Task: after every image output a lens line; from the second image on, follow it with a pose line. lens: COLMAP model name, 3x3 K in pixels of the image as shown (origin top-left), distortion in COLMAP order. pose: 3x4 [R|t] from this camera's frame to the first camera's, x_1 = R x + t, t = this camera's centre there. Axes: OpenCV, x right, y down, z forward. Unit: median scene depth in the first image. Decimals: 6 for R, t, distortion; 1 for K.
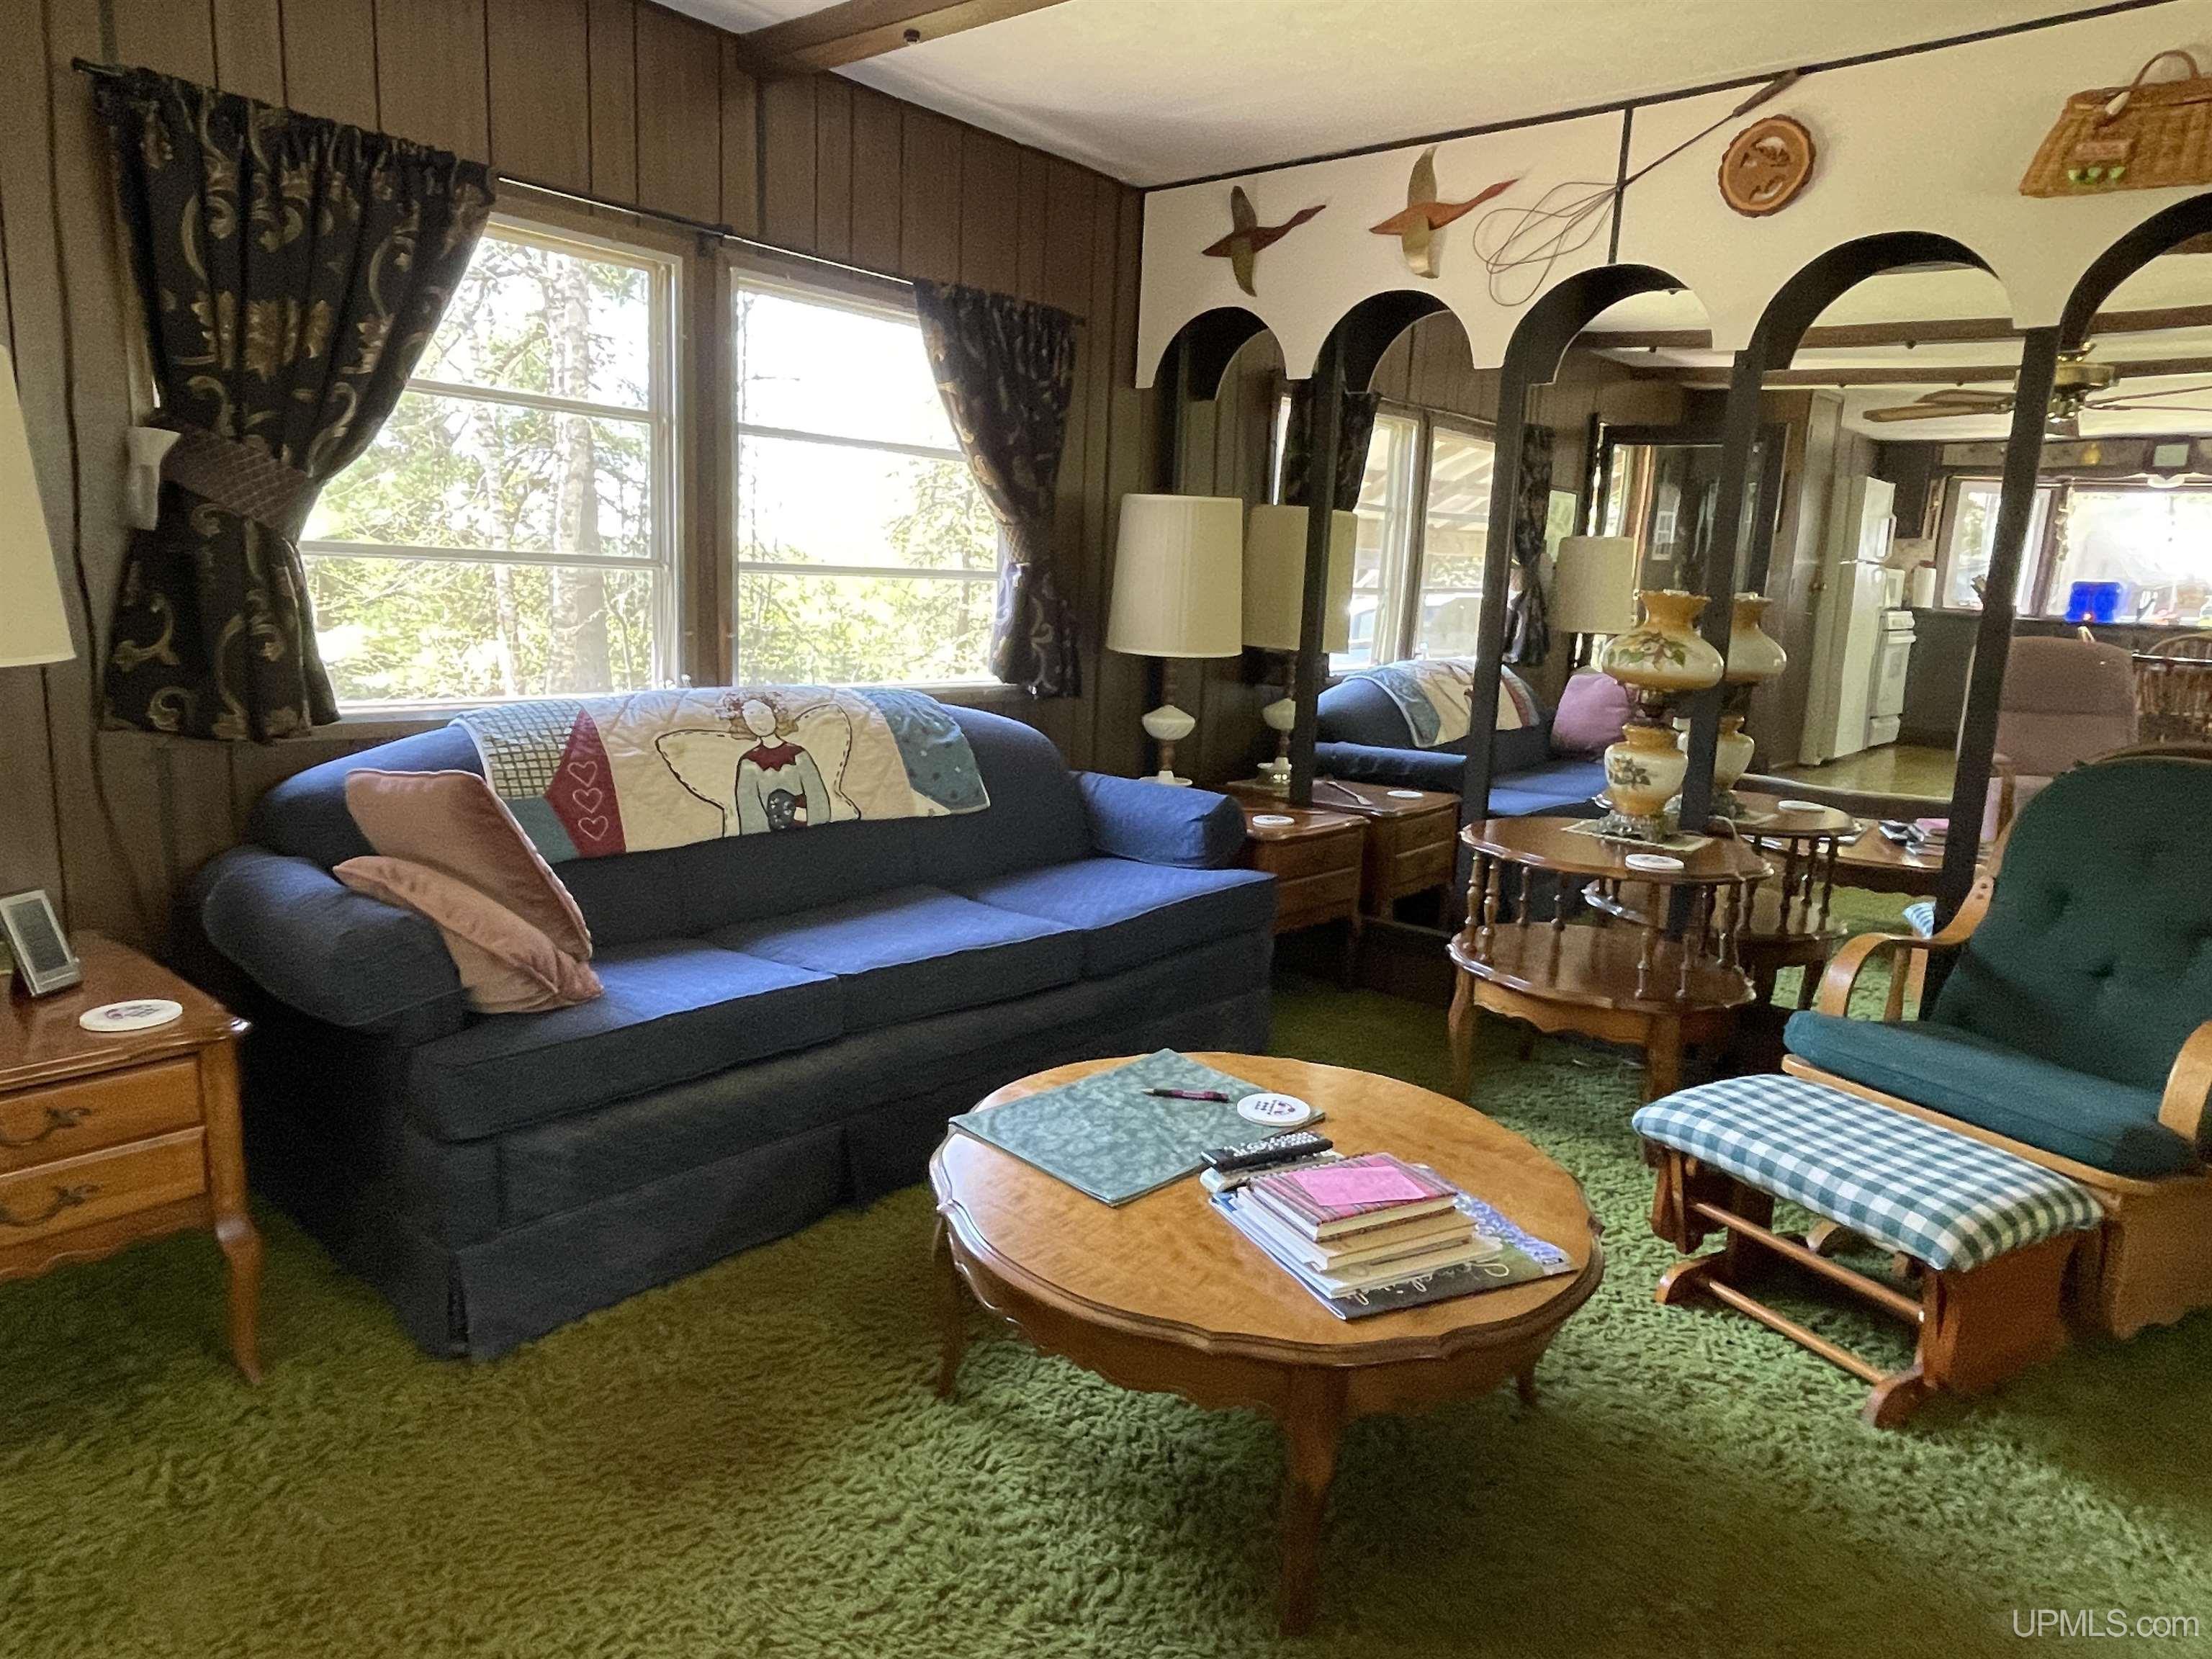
lens RADIAL K [[1359.8, 0, 1105.7], [0, 1359.8, 824.5], [0, 0, 1]] dist [0.011072, -0.000563]
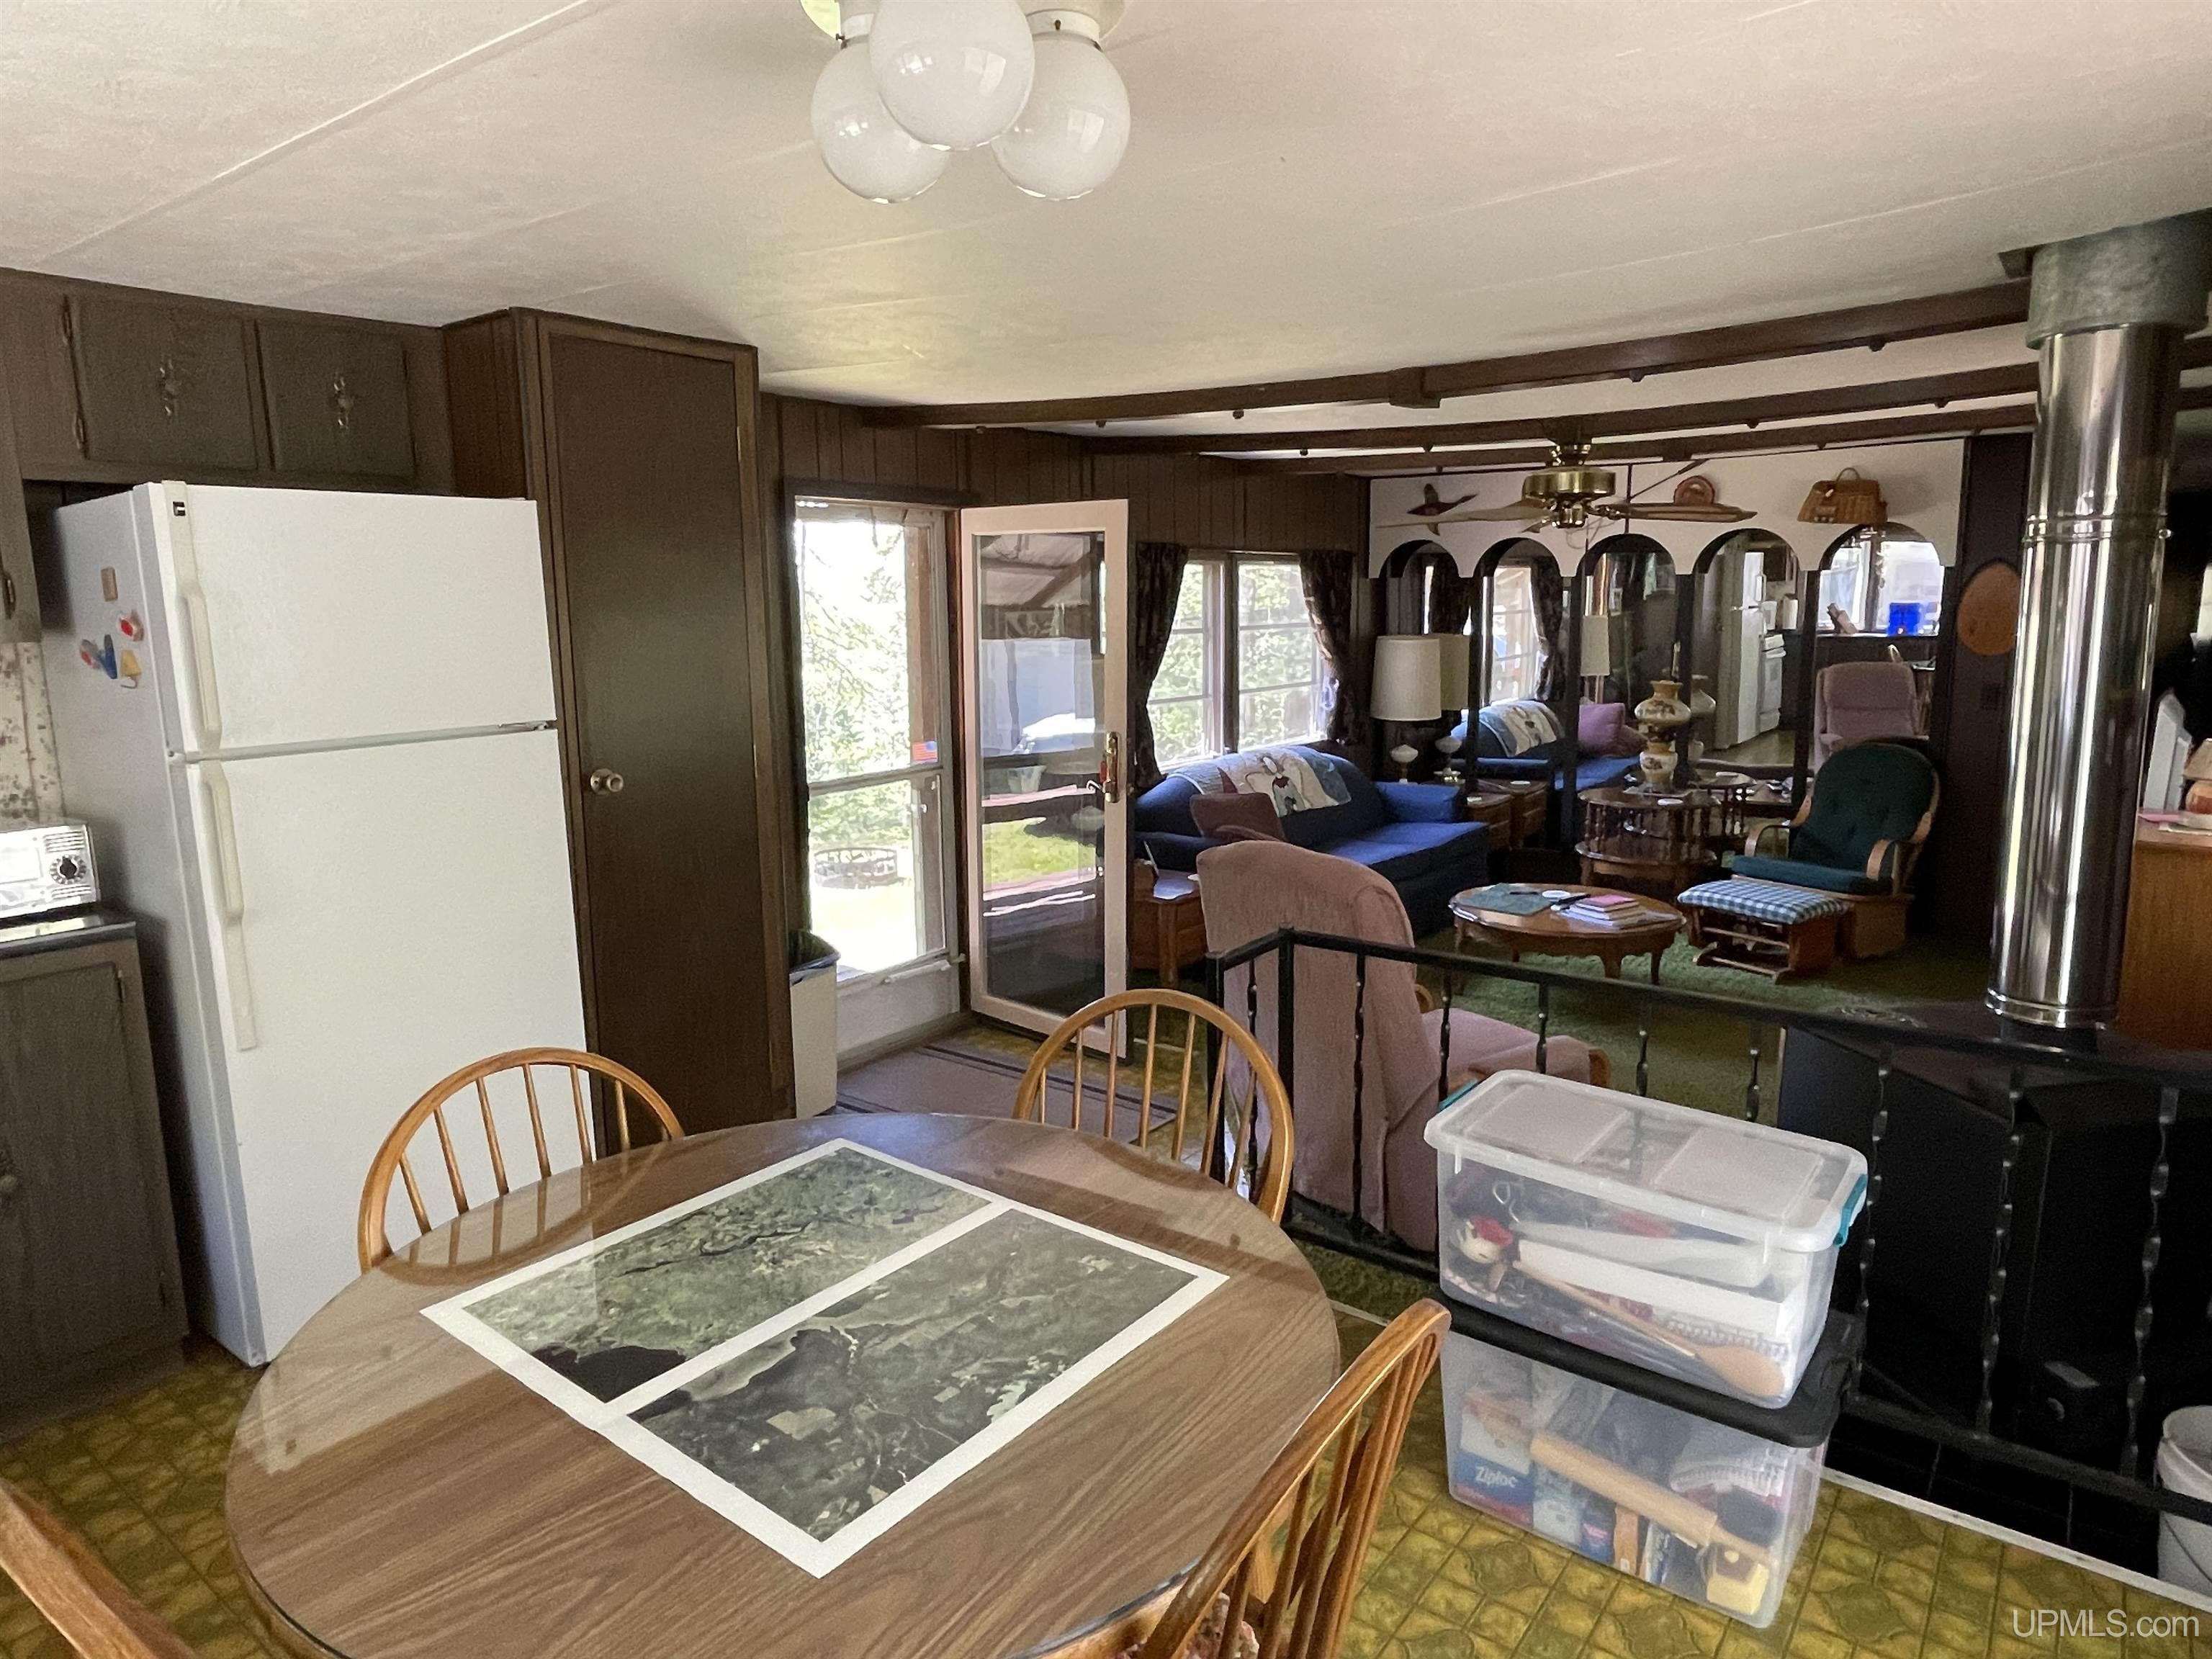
lens RADIAL K [[1359.8, 0, 1110.1], [0, 1359.8, 825.7], [0, 0, 1]] dist [0.011072, -0.000563]
pose [[0.995819, -0.069249, 0.059574, -0.585277], [0.070064, 0.997474, -0.011694, 0.024573], [-0.058613, 0.015819, 0.998155, -1.069292]]
